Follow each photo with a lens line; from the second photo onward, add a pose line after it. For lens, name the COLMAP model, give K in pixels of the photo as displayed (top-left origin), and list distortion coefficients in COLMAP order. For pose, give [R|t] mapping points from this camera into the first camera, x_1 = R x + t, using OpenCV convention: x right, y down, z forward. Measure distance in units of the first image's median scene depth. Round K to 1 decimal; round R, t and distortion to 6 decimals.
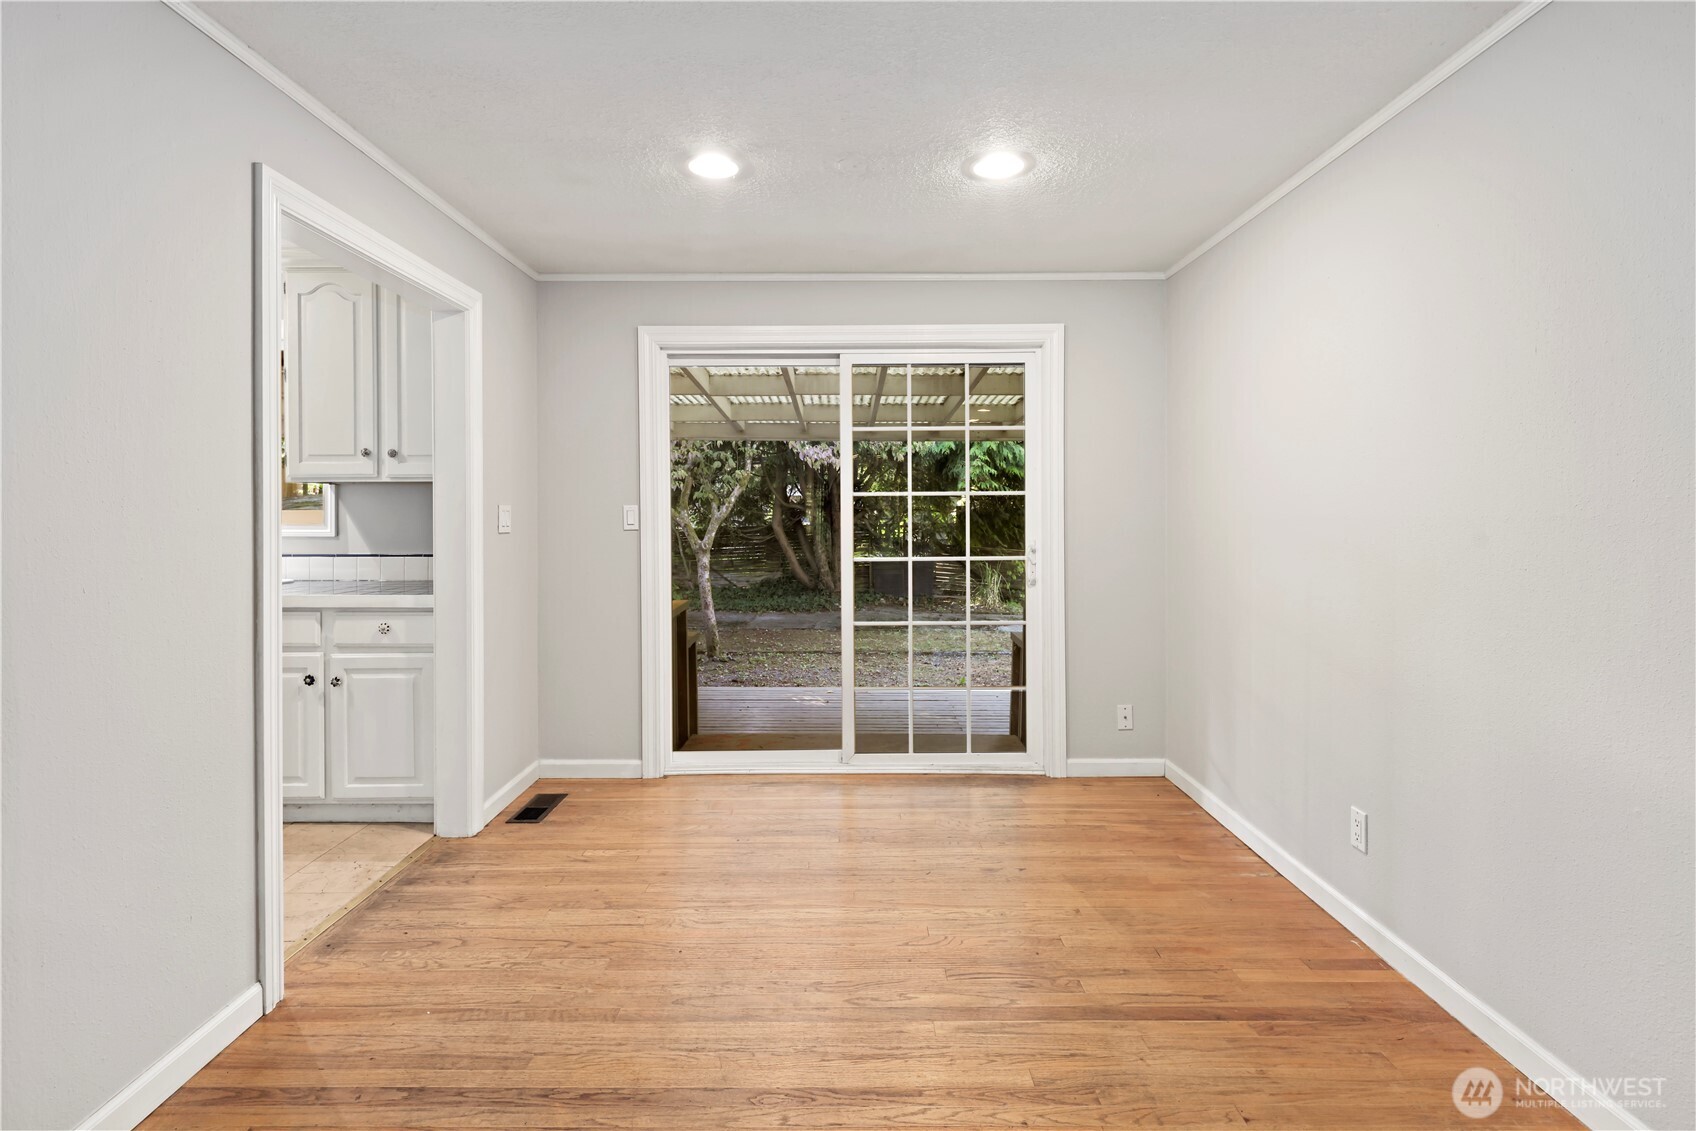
lens RADIAL K [[830.6, 0, 845.4], [0, 830.6, 517.2], [0, 0, 1]] dist [0.008849, -0.005965]
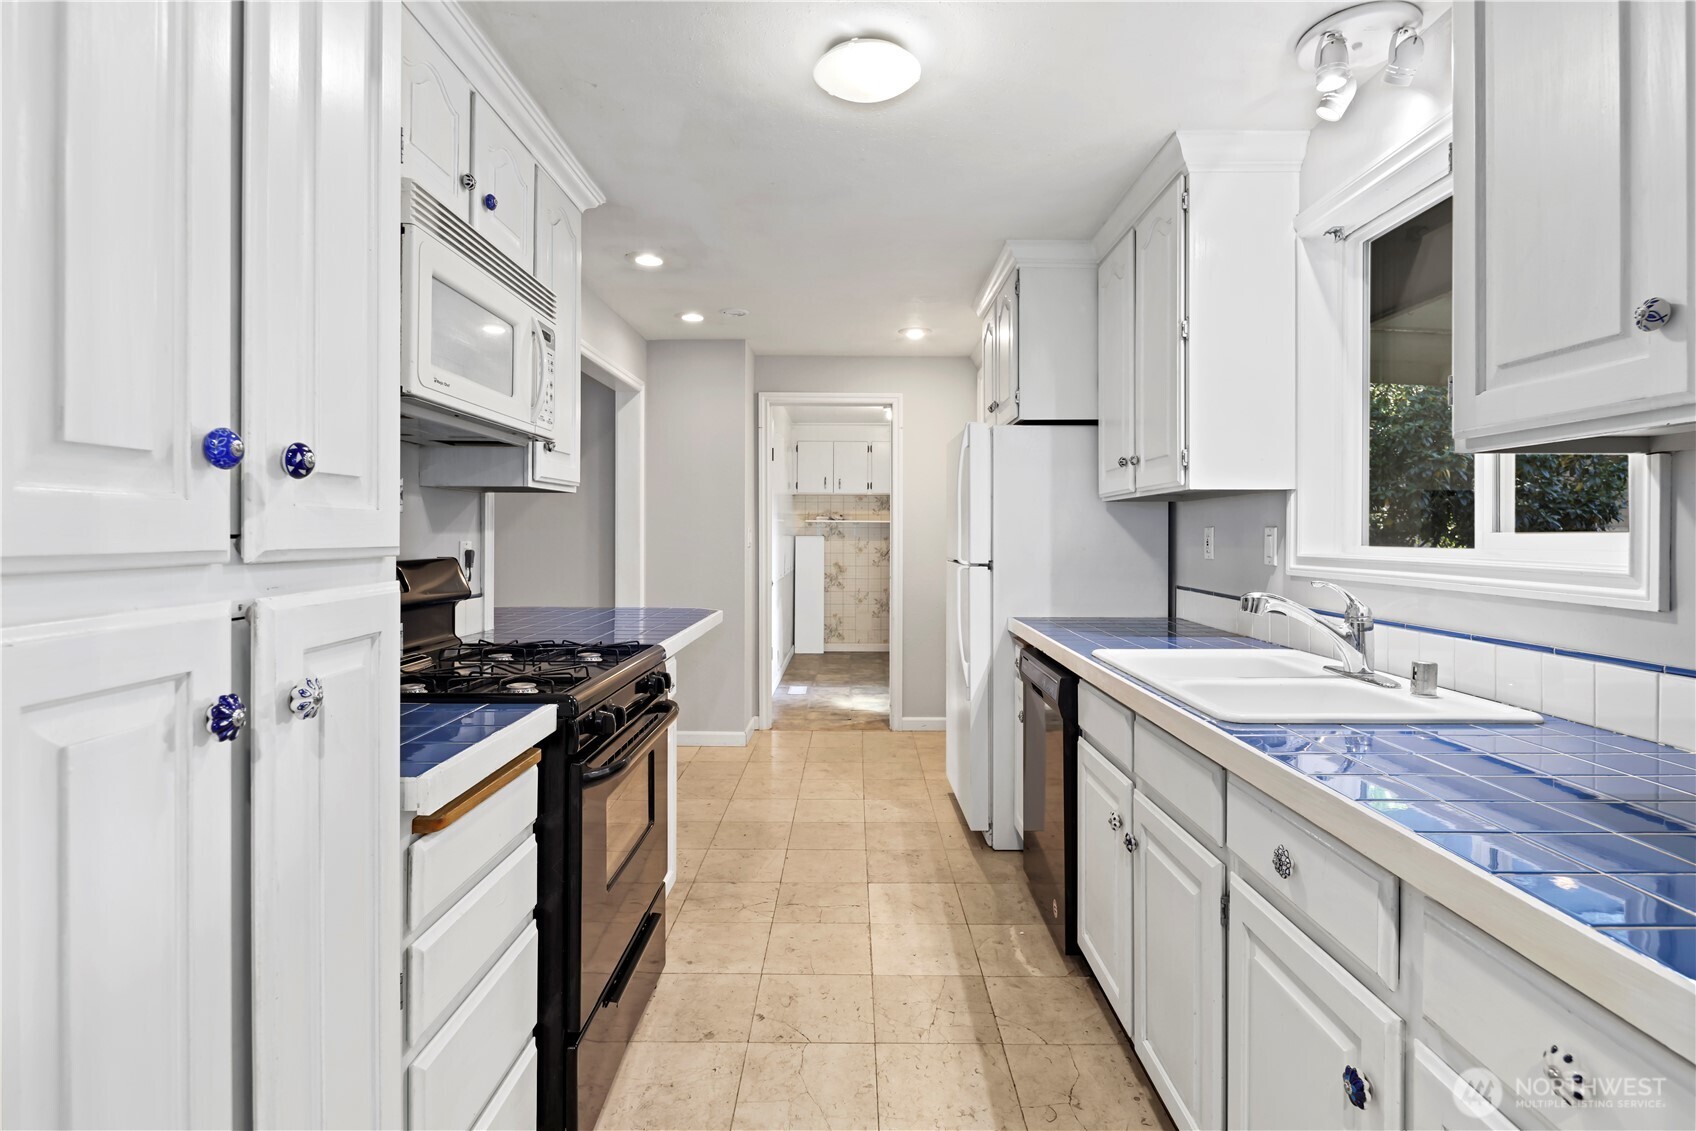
lens RADIAL K [[830.6, 0, 843.4], [0, 830.6, 528.5], [0, 0, 1]] dist [0.008849, -0.005965]
pose [[-0.010776, -0.006217, -0.999923, -0.304254], [-0.012349, 0.999905, -0.006083, -0.003990], [0.999866, 0.012283, -0.010852, 0.737724]]
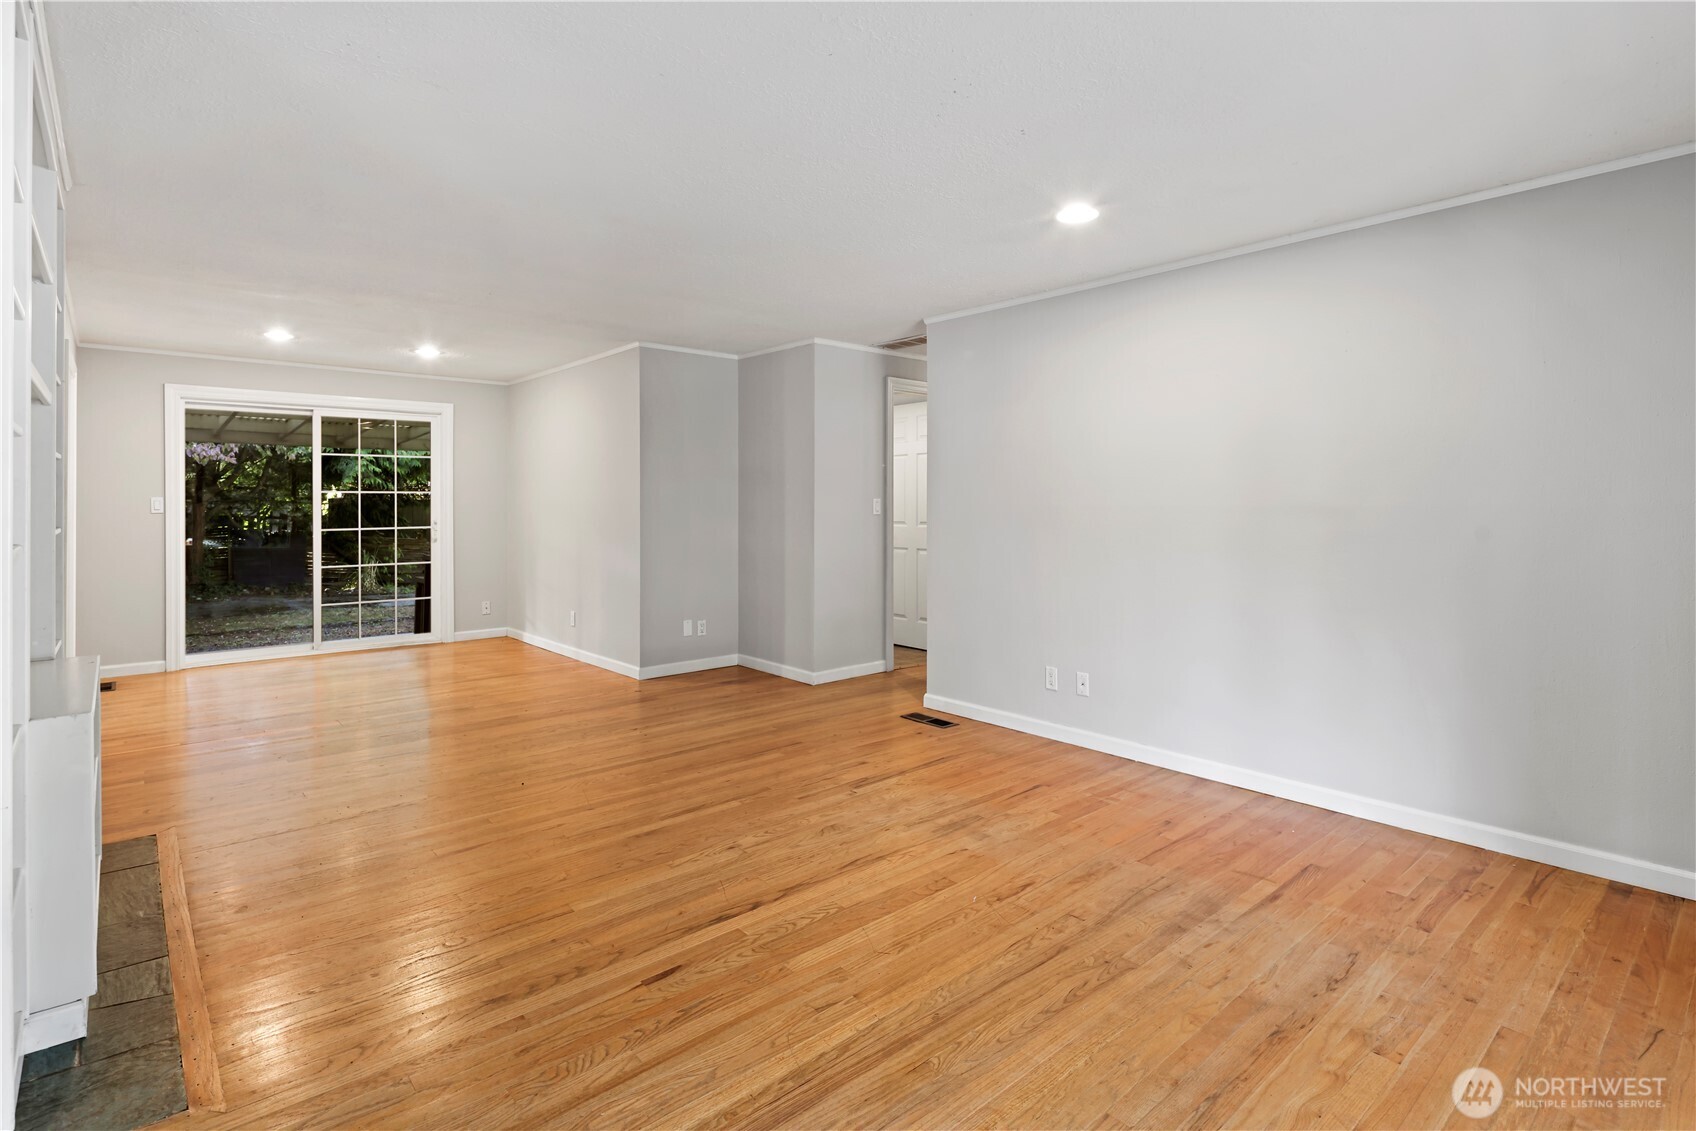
lens RADIAL K [[830.6, 0, 846.7], [0, 830.6, 504.2], [0, 0, 1]] dist [0.008849, -0.005965]
pose [[0.750536, 0.001909, 0.660827, -0.348024], [0.003102, 0.999975, -0.006413, 0.013846], [-0.660822, 0.006863, 0.750511, -1.115156]]
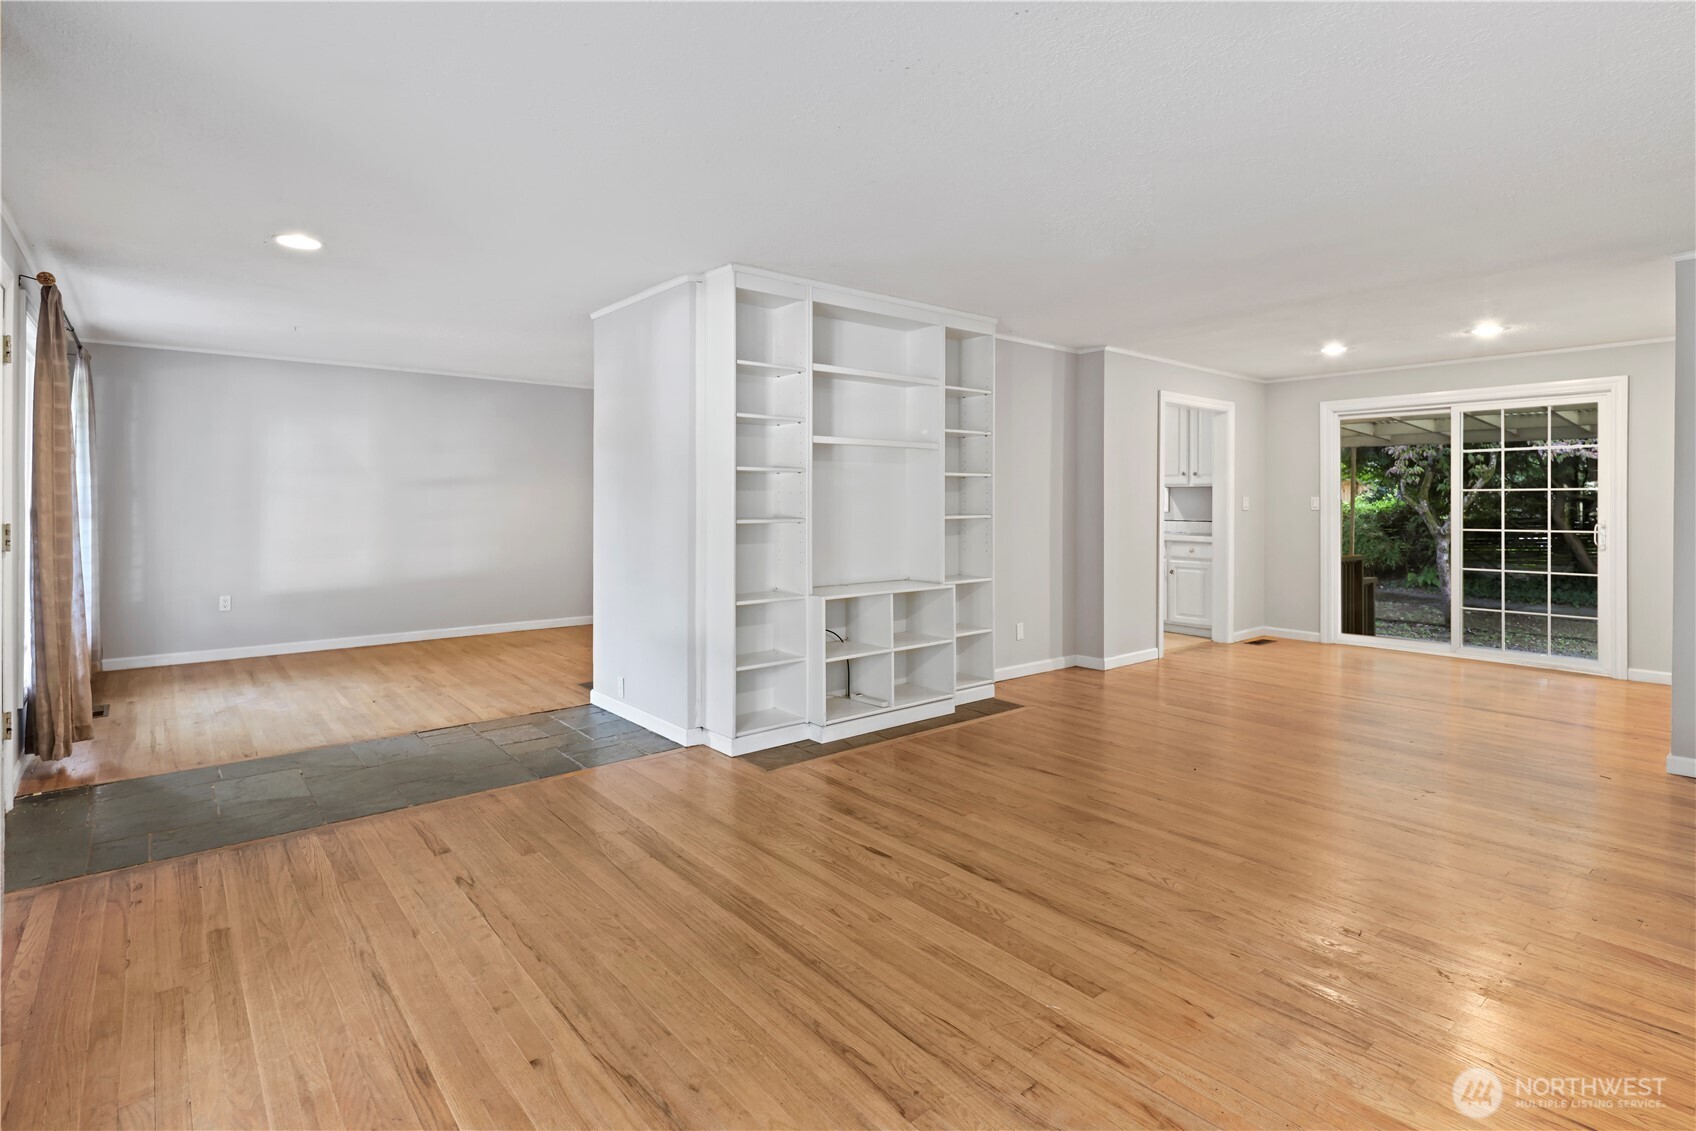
lens RADIAL K [[830.6, 0, 850.9], [0, 830.6, 505.7], [0, 0, 1]] dist [0.008849, -0.005965]
pose [[0.644713, 0.007536, -0.764387, 0.554024], [-0.008750, 0.999959, 0.002478, 0.010428], [0.764374, 0.005091, 0.644753, -1.117295]]
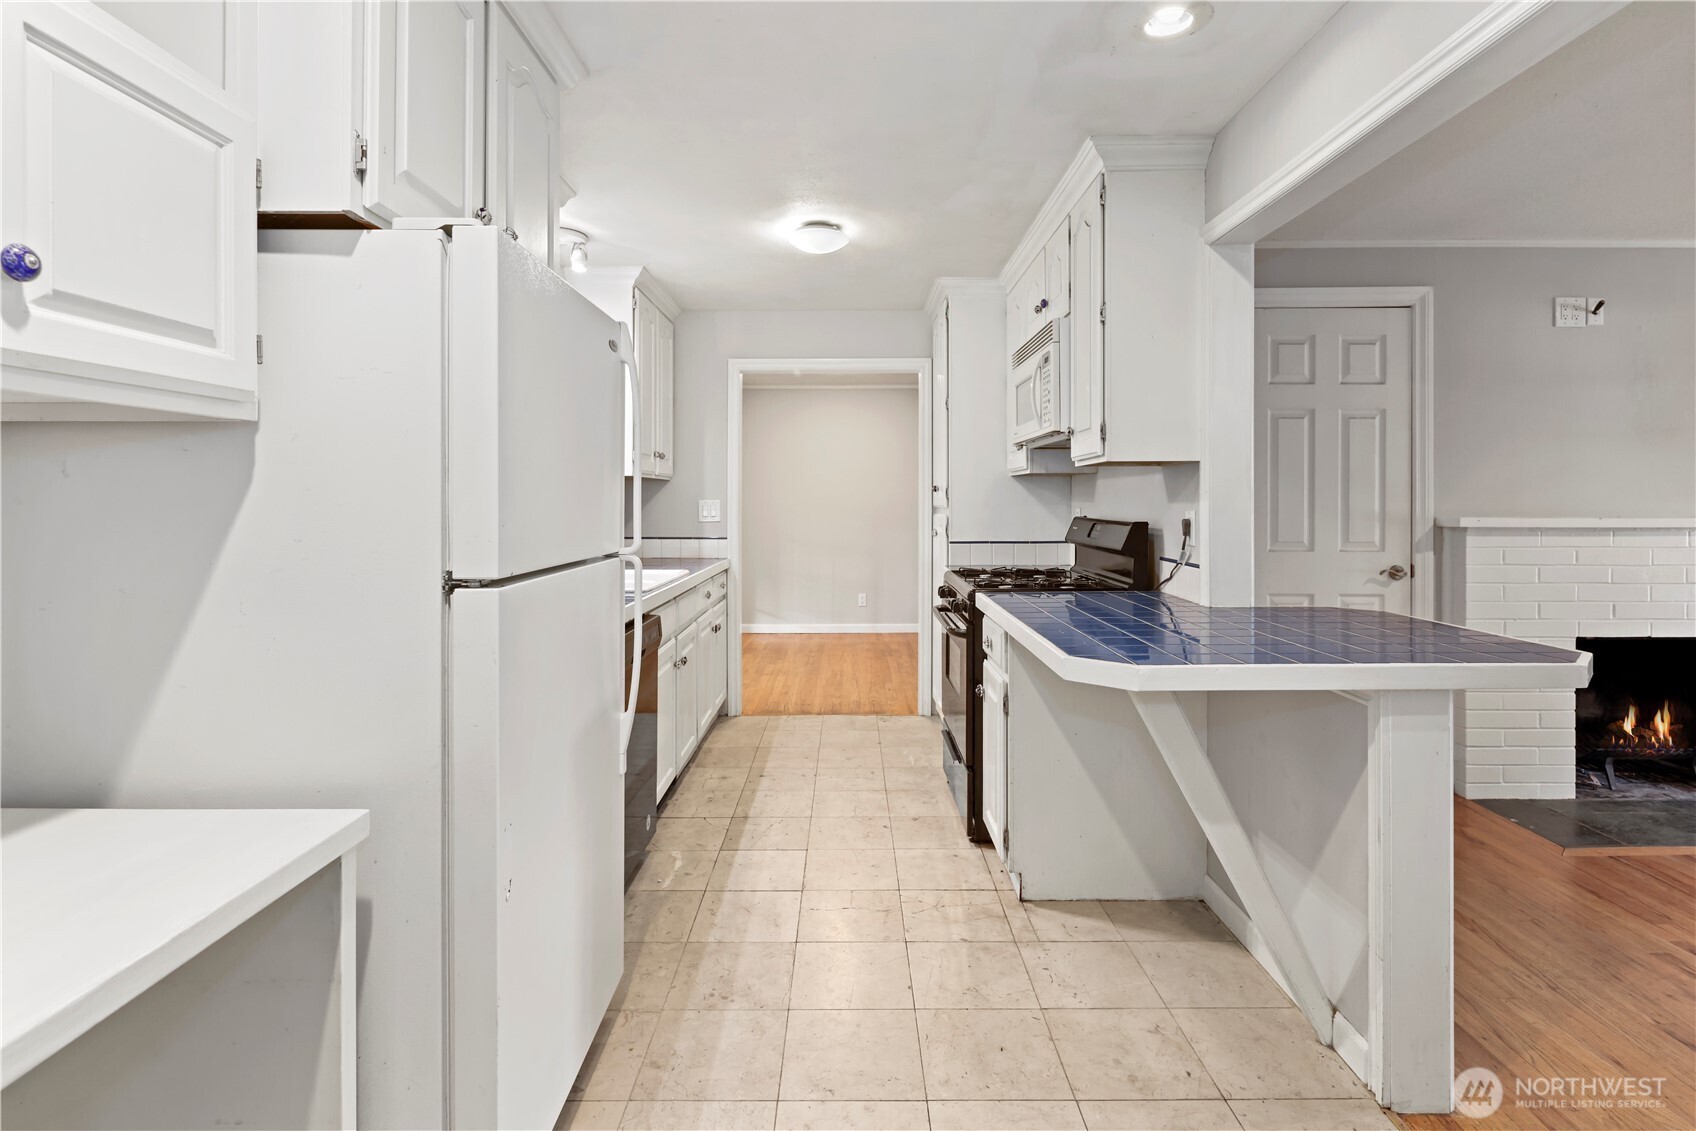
lens RADIAL K [[830.6, 0, 850.6], [0, 830.6, 505.0], [0, 0, 1]] dist [0.008849, -0.005965]
pose [[-0.001218, -0.003308, 0.999994, -1.791550], [0.011666, 0.999926, 0.003322, -0.004835], [-0.999931, 0.011670, -0.001180, 0.710847]]
